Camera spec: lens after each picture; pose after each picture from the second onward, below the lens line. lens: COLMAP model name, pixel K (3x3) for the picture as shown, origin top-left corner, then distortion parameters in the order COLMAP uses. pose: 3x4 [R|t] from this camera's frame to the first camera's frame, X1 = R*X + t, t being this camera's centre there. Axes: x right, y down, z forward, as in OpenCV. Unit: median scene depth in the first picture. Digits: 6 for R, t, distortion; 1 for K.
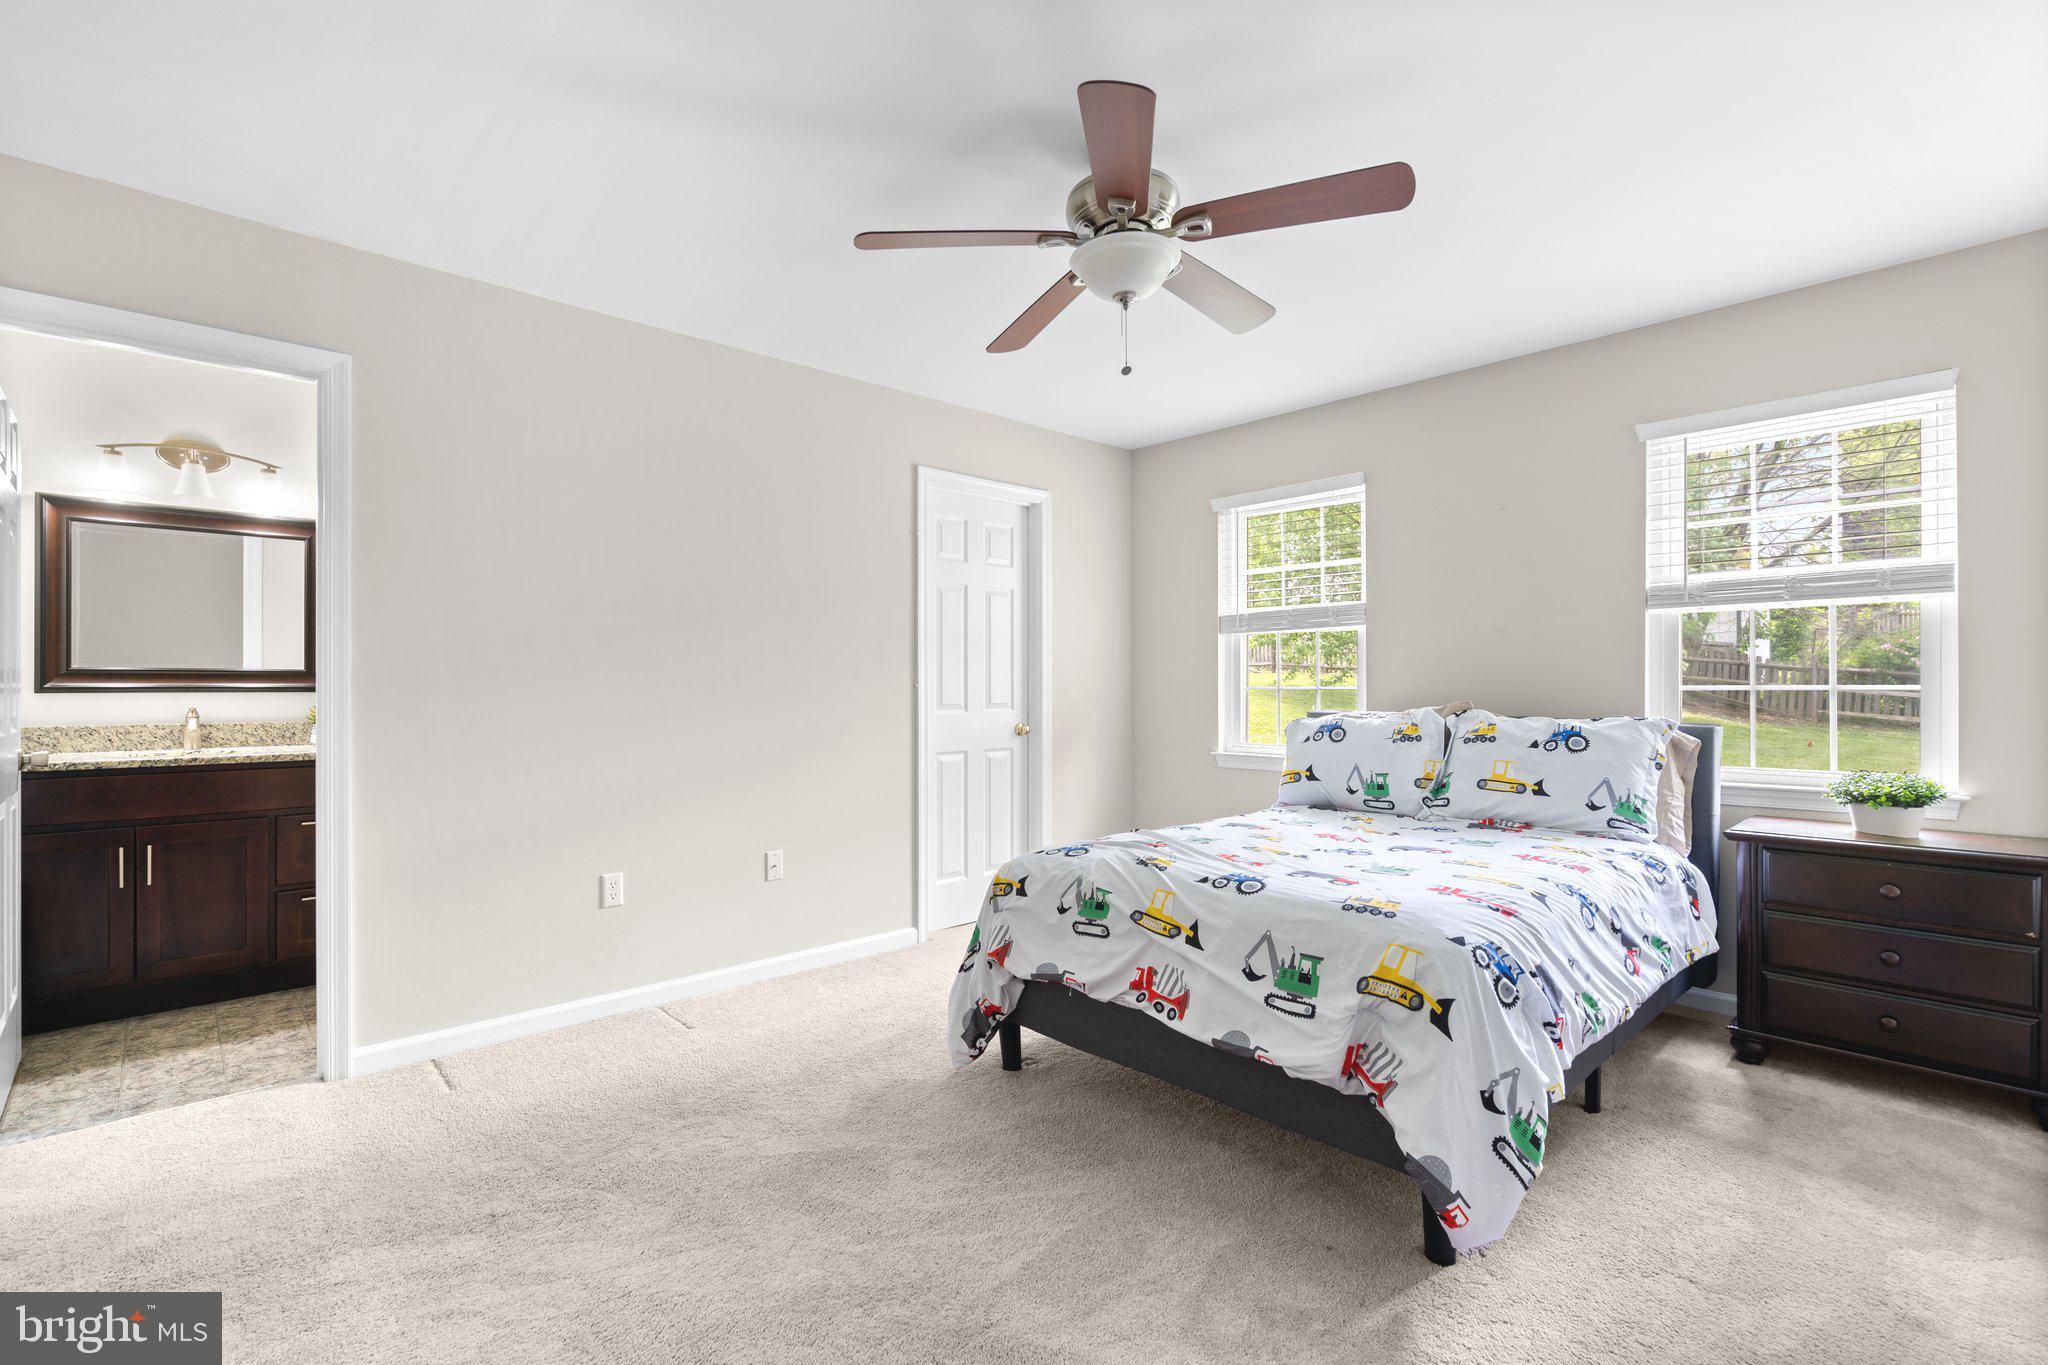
lens RADIAL K [[933.2, 0, 1009.8], [0, 933.2, 681.6], [0, 0, 1]] dist [-0.002563, 0.001987]
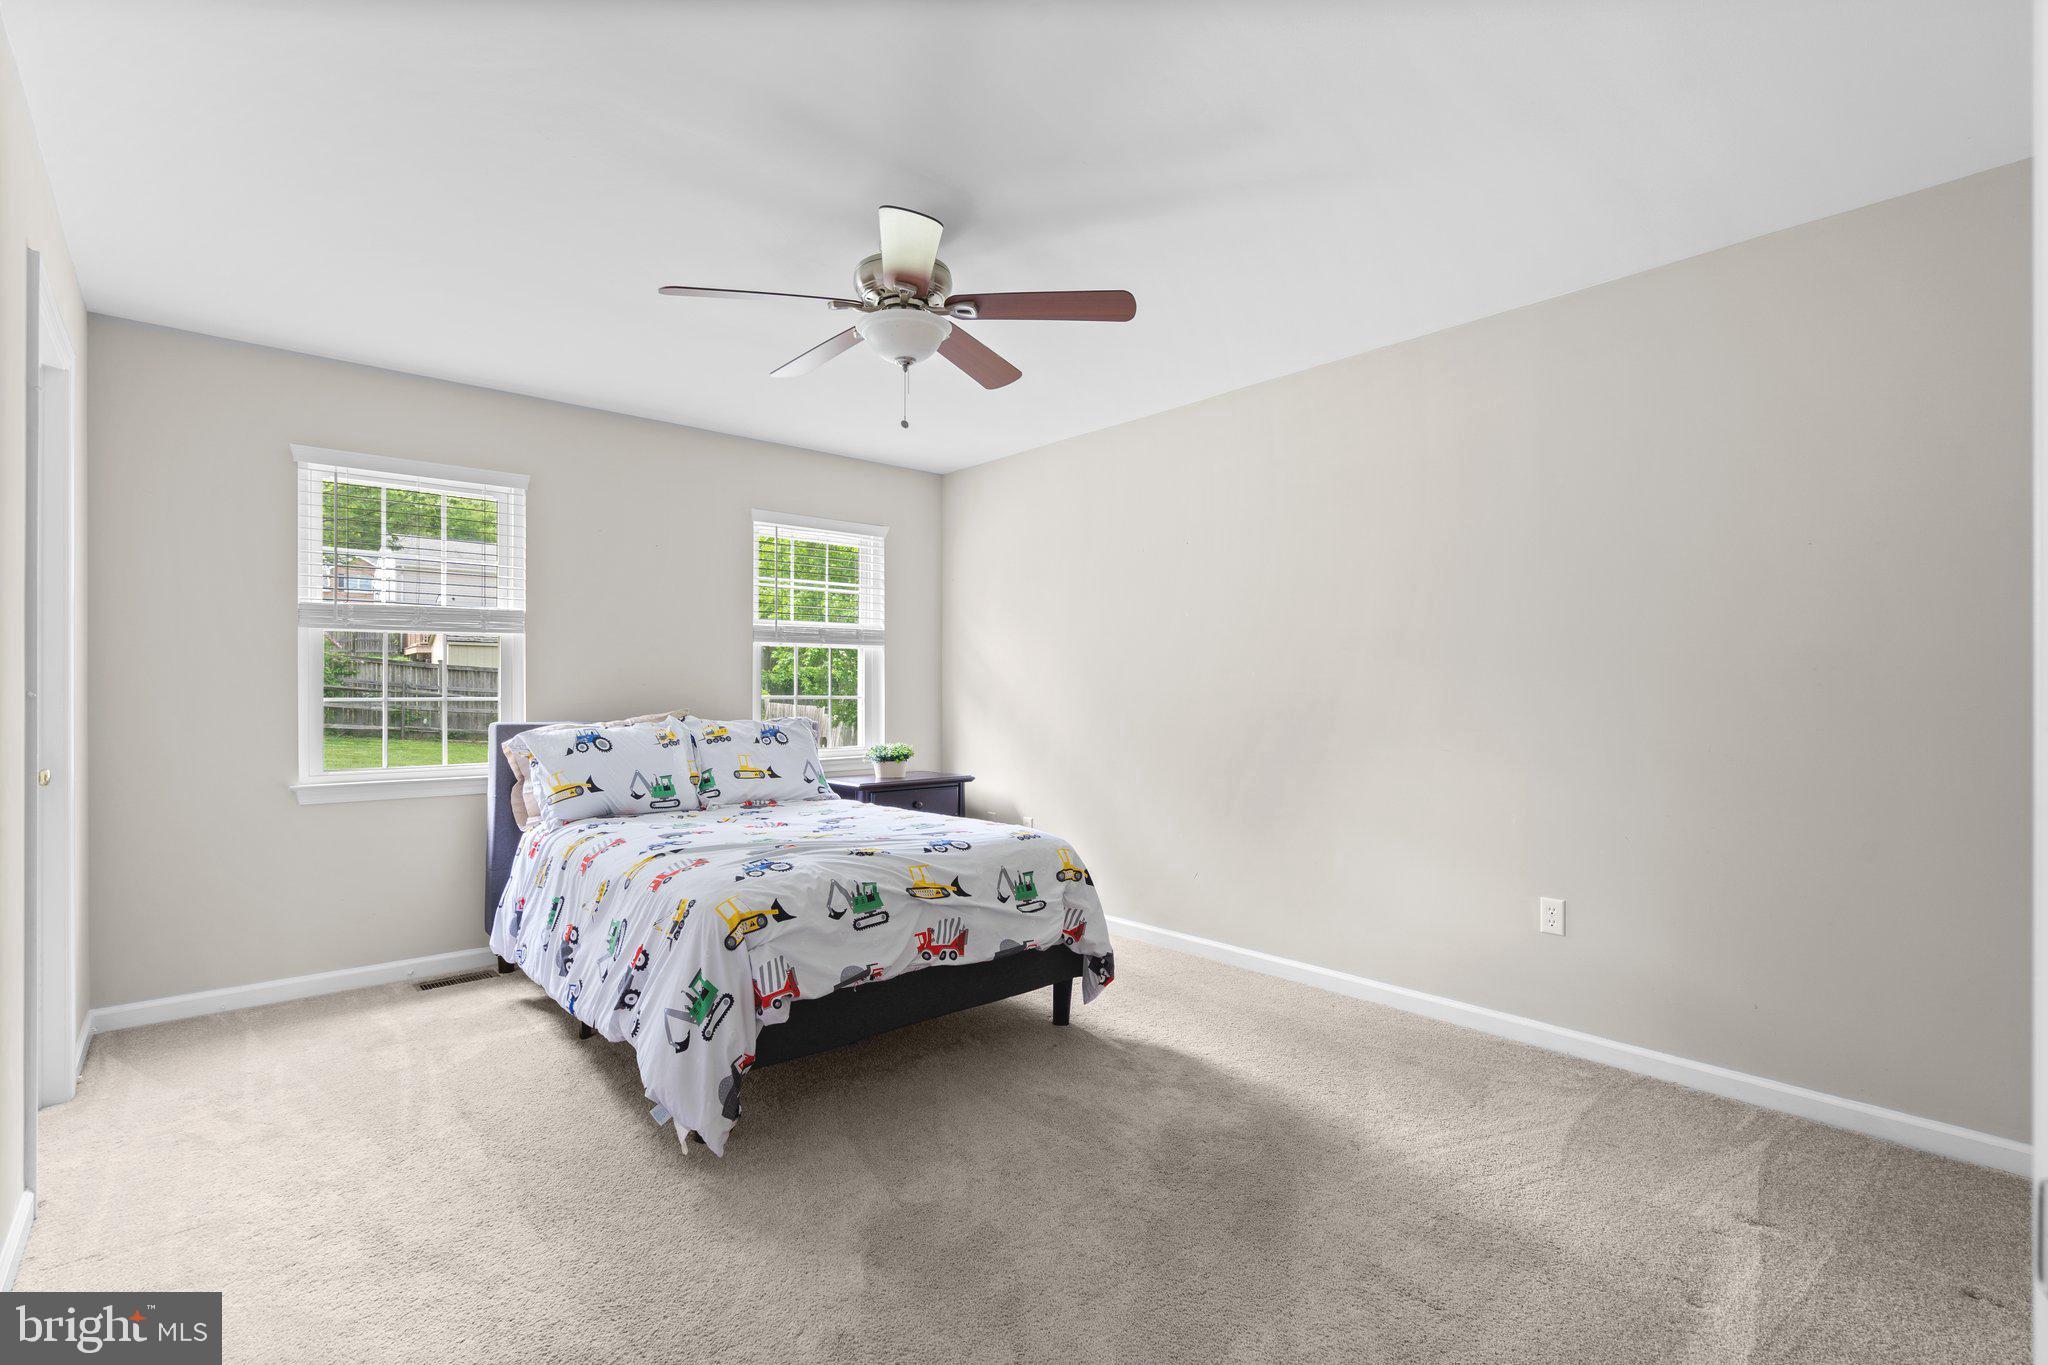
lens RADIAL K [[933.2, 0, 1013.9], [0, 933.2, 690.9], [0, 0, 1]] dist [-0.002563, 0.001987]
pose [[0.031126, 0.005013, 0.999503, -0.770382], [-0.005161, 0.999975, -0.004855, 0.001828], [-0.999502, -0.005008, 0.031151, 0.619489]]
